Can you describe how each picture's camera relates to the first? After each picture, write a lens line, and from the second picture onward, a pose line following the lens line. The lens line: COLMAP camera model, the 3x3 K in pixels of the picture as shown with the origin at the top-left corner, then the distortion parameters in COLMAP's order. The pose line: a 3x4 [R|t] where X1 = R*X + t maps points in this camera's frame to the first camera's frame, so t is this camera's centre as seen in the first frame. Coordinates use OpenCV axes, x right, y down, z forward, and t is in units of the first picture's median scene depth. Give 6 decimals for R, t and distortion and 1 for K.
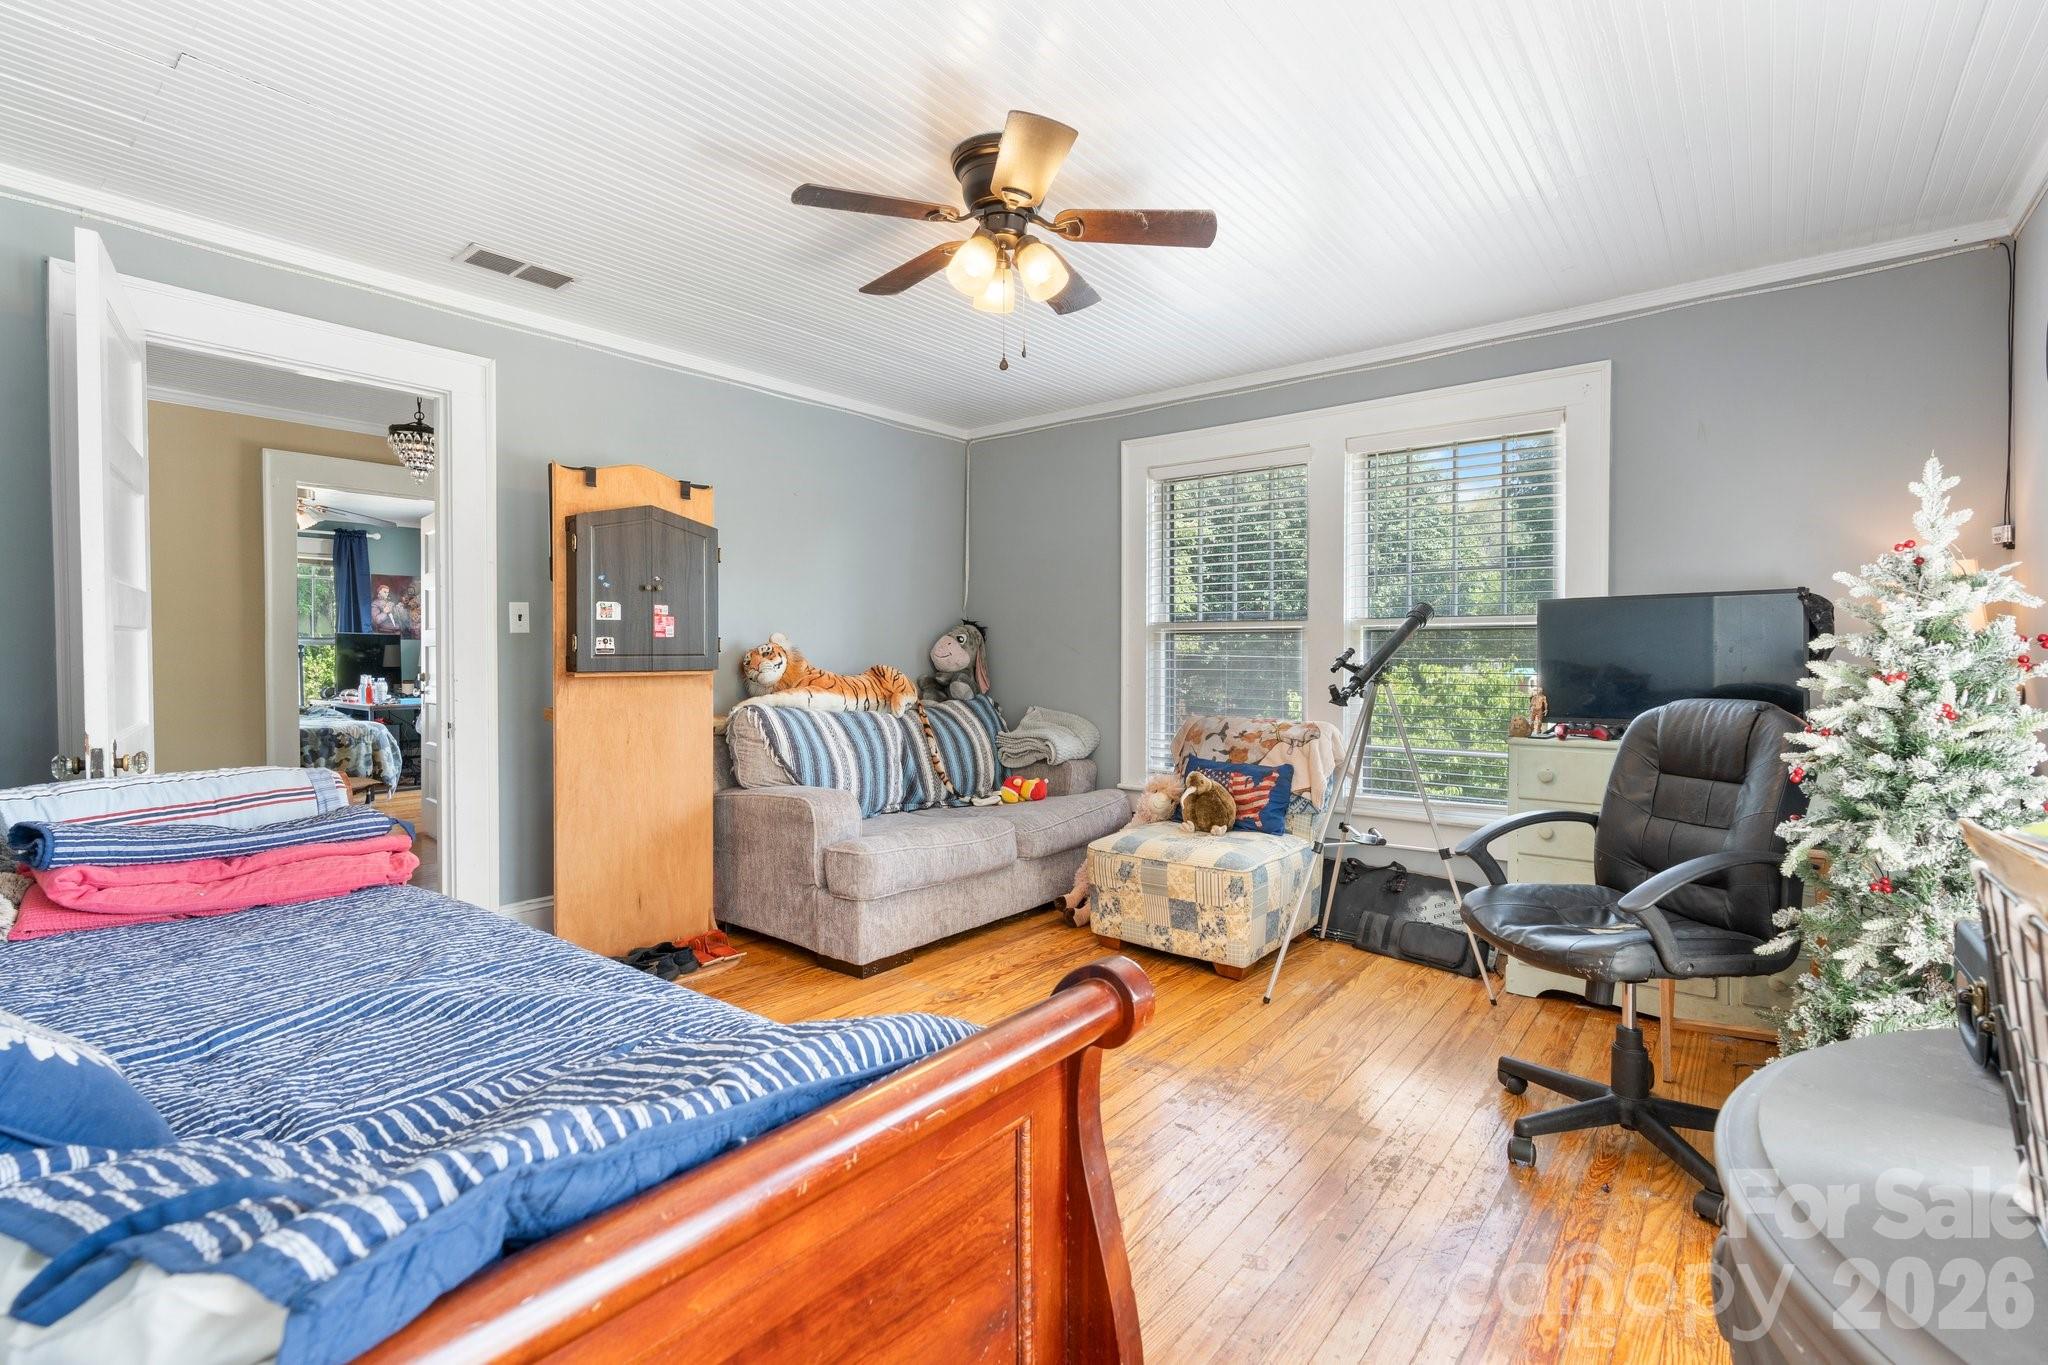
lens RADIAL K [[934.7, 0, 1031.6], [0, 934.7, 669.6], [0, 0, 1]] dist [0.000454, 0.000231]
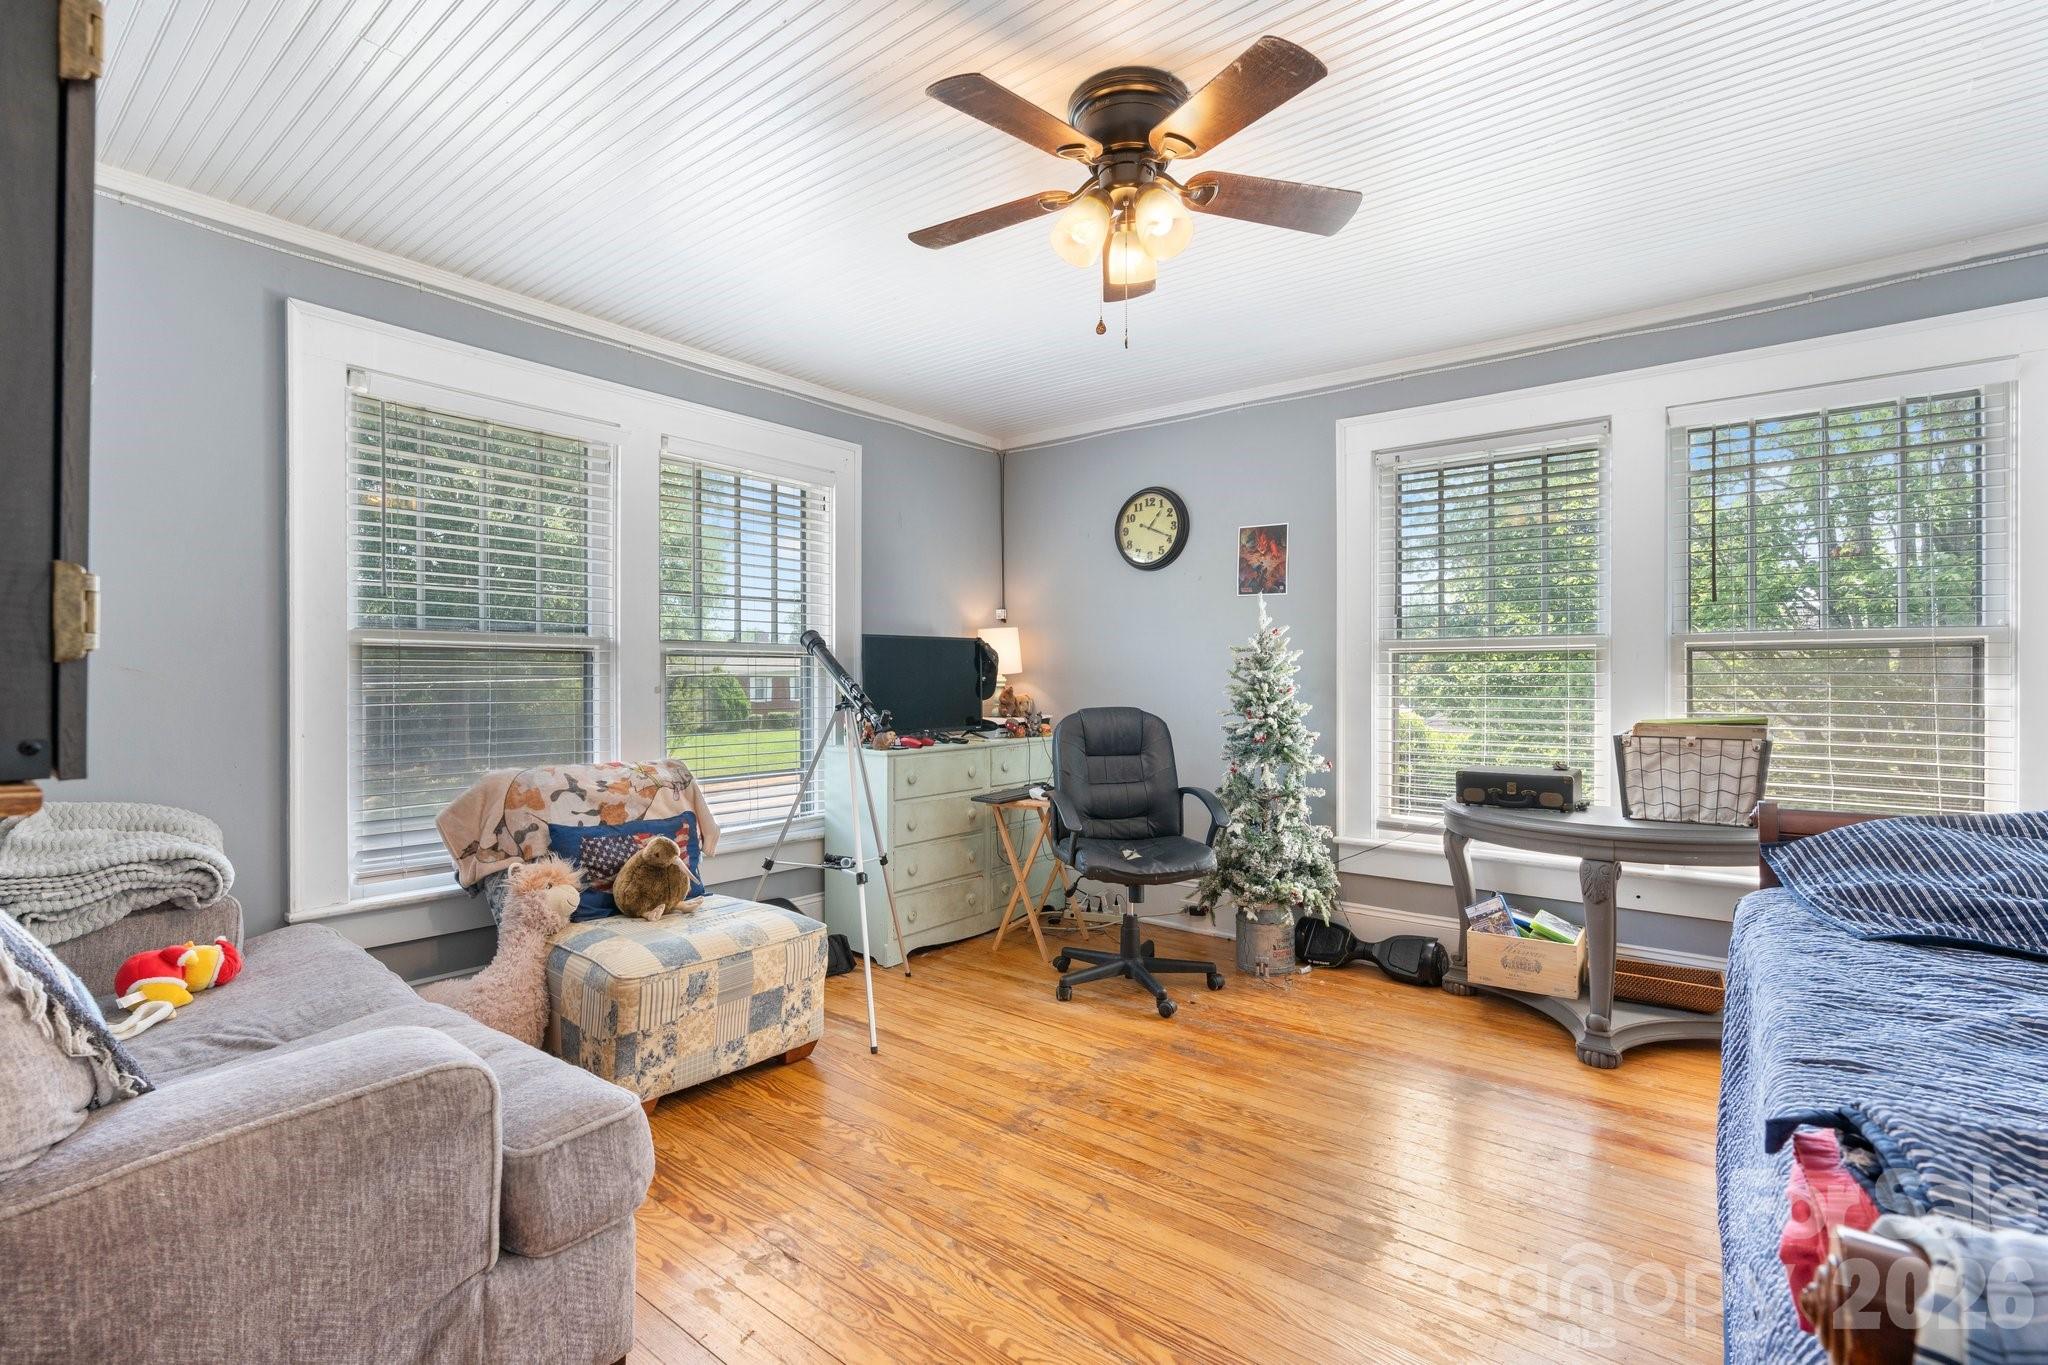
lens RADIAL K [[934.7, 0, 1032.8], [0, 934.7, 682.9], [0, 0, 1]] dist [0.000454, 0.000231]
pose [[0.008828, -0.006344, 0.999941, -0.631021], [0.011659, 0.999913, 0.006241, -0.018074], [-0.999893, 0.011603, 0.008901, 0.762887]]
